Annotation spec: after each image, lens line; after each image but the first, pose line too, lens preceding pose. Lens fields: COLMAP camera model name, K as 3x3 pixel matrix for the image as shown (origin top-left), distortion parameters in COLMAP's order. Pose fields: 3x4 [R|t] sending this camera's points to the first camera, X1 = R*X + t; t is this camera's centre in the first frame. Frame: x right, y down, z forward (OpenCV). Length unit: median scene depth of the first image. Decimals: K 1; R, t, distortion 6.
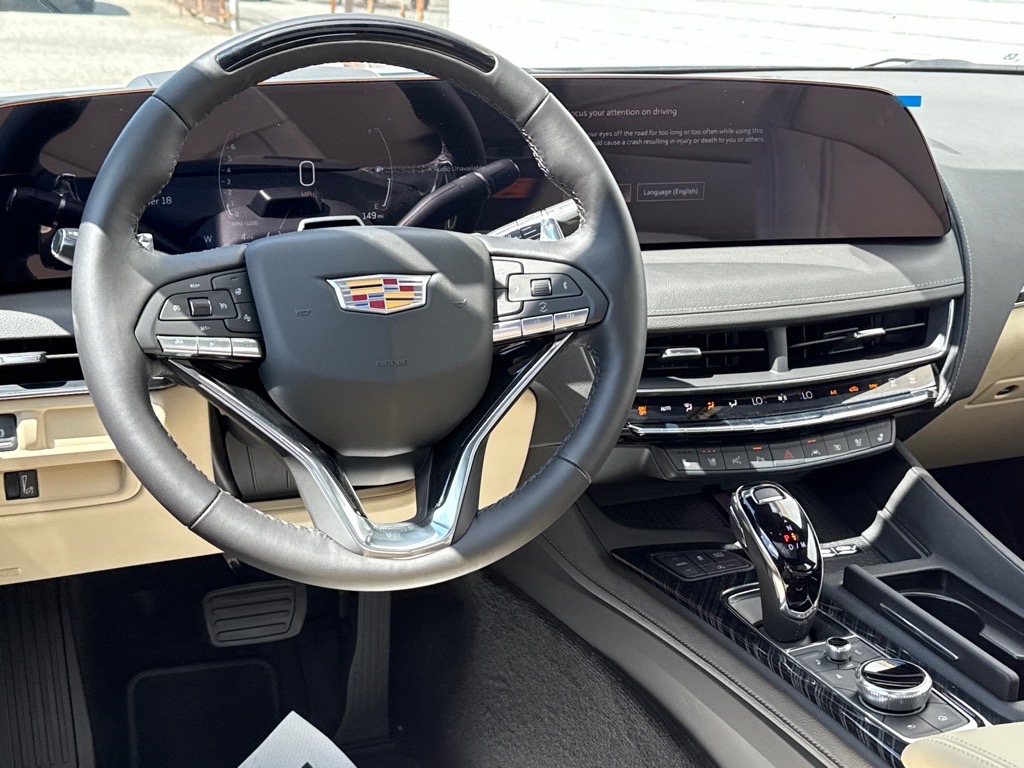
lens RADIAL K [[1337.8, 0, 508.1], [0, 1337.8, 380.7], [0, 0, 1]] dist [0.152837, 0.000000]
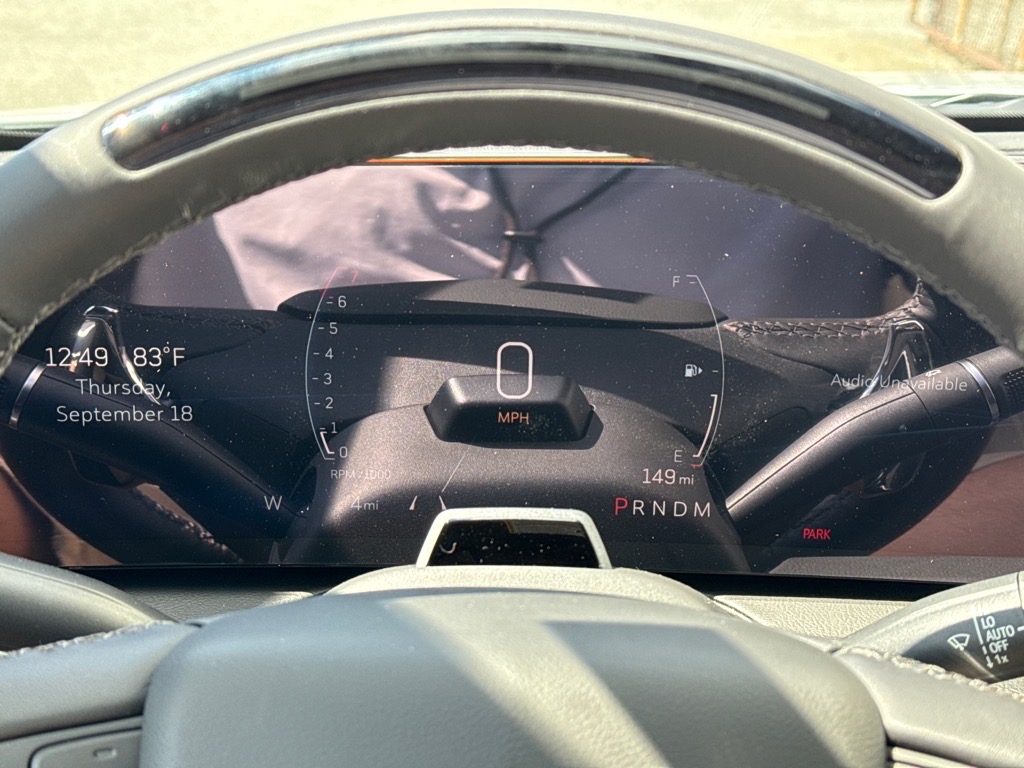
lens RADIAL K [[1674.2, 0, 511.1], [0, 1674.2, 378.4], [0, 0, 1]] dist [0.075144, 0.000000]
pose [[0.934561, 0.105481, -0.339807, 0.030056], [-0.115519, 0.993261, -0.009386, -0.167370], [0.336527, 0.048026, 0.940448, 0.582359]]
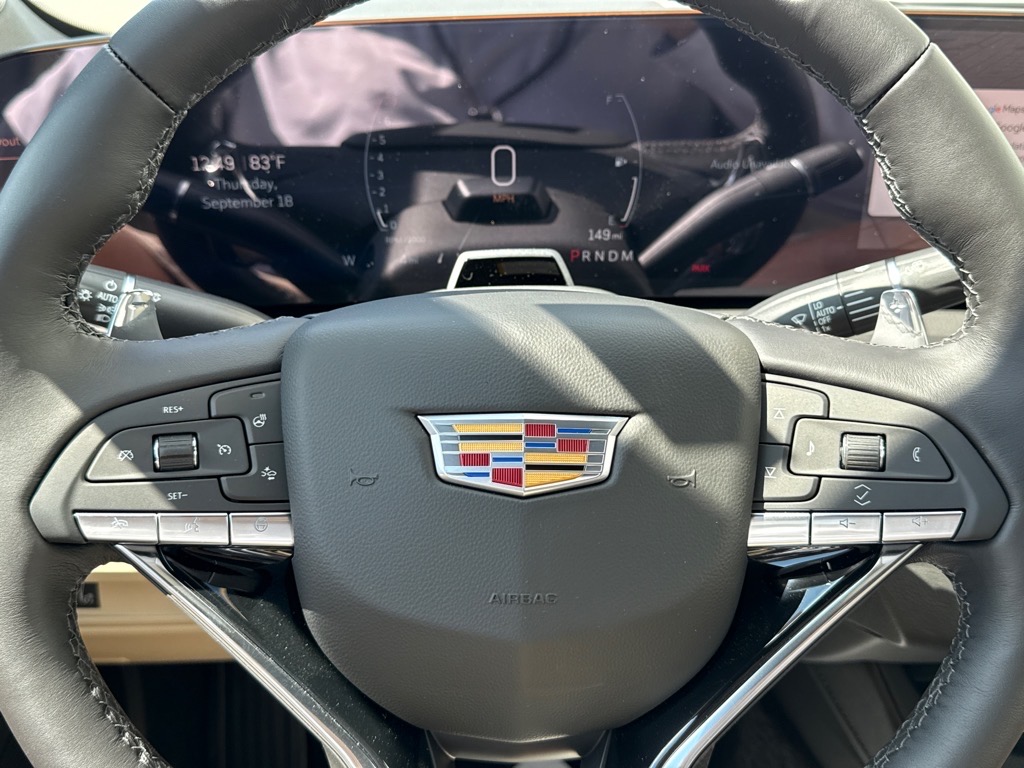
lens RADIAL K [[1047.1, 0, 514.4], [0, 1047.1, 382.7], [0, 0, 1]] dist [0.052439, 0.000000]
pose [[0.948436, 0.113869, -0.295808, 0.015017], [-0.079566, 0.988891, 0.125556, -0.131753], [0.306819, -0.095545, 0.946960, 0.596824]]
